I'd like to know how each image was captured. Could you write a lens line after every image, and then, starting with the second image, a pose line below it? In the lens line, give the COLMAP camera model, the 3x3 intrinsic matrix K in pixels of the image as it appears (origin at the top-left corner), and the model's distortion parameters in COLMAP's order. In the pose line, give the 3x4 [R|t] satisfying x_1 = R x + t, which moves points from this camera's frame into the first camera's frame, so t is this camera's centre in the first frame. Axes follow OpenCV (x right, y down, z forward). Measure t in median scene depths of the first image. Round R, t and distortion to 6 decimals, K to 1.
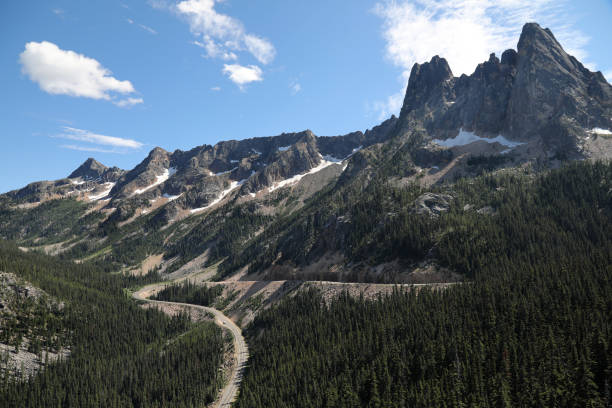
lens RADIAL K [[426.1, 0, 302.3], [0, 426.1, 202.4], [0, 0, 1]] dist [-0.122869, 0.079135]
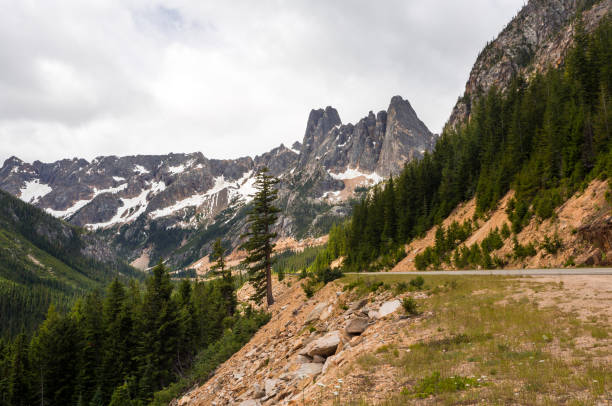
lens RADIAL K [[426.9, 0, 306.0], [0, 426.9, 203.0], [0, 0, 1]] dist [-0.045800, -0.003635]
pose [[0.958357, 0.038843, 0.282919, -0.321361], [-0.023588, 0.998088, -0.057130, 0.066388], [-0.284597, 0.048077, 0.957441, -0.666579]]
